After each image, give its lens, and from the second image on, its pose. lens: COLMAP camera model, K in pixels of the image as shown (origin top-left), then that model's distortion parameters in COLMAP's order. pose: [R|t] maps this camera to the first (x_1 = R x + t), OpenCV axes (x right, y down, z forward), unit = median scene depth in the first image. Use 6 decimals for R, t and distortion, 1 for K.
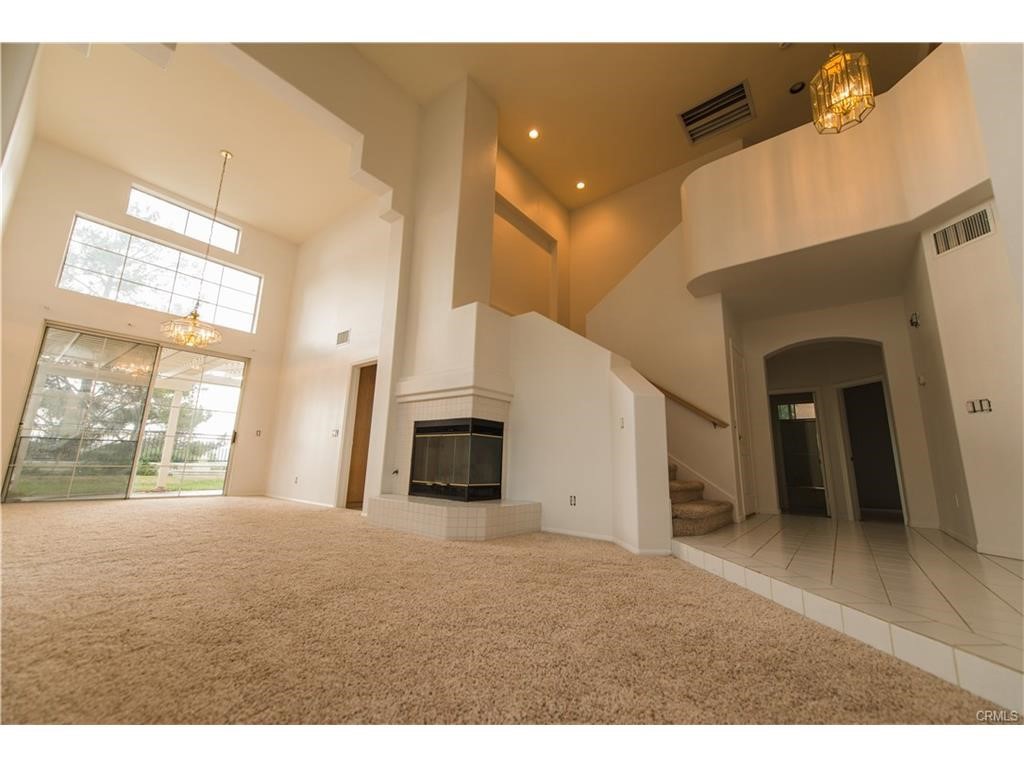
lens RADIAL K [[412.2, 0, 517.0], [0, 412.2, 381.0], [0, 0, 1]] dist [0.013277, -0.004098]
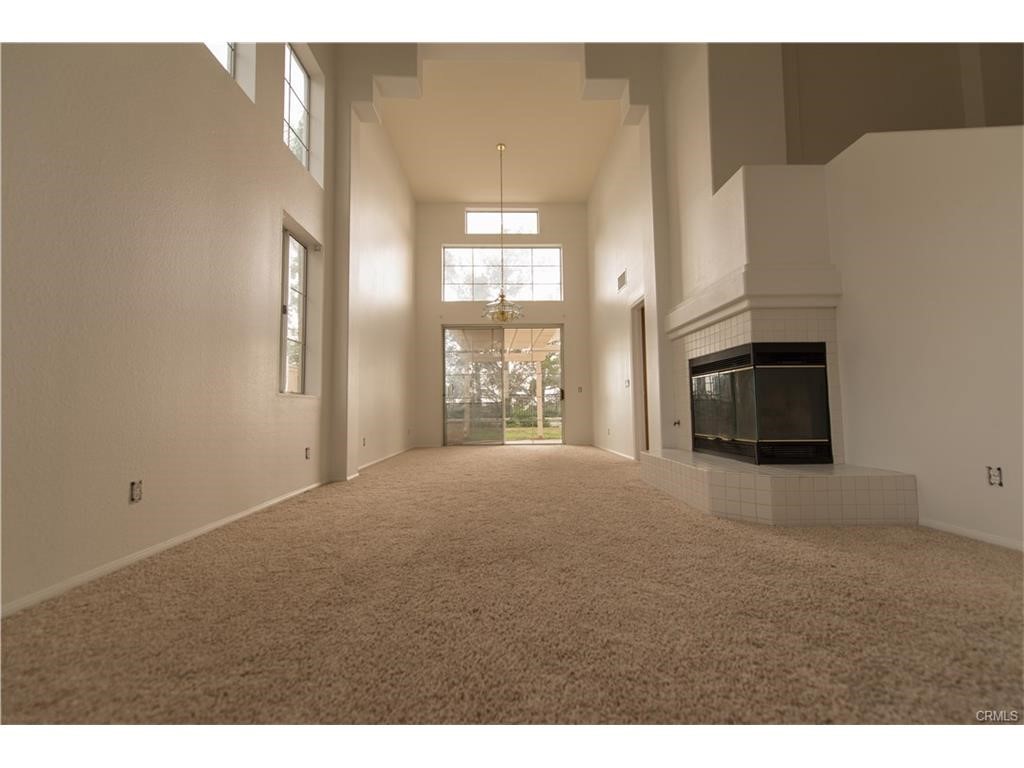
lens RADIAL K [[412.2, 0, 508.6], [0, 412.2, 383.7], [0, 0, 1]] dist [0.013277, -0.004098]
pose [[0.634000, -0.087325, -0.768387, 0.136728], [0.180032, 0.982971, 0.036833, 0.052821], [0.752085, -0.161686, 0.638925, 0.234684]]
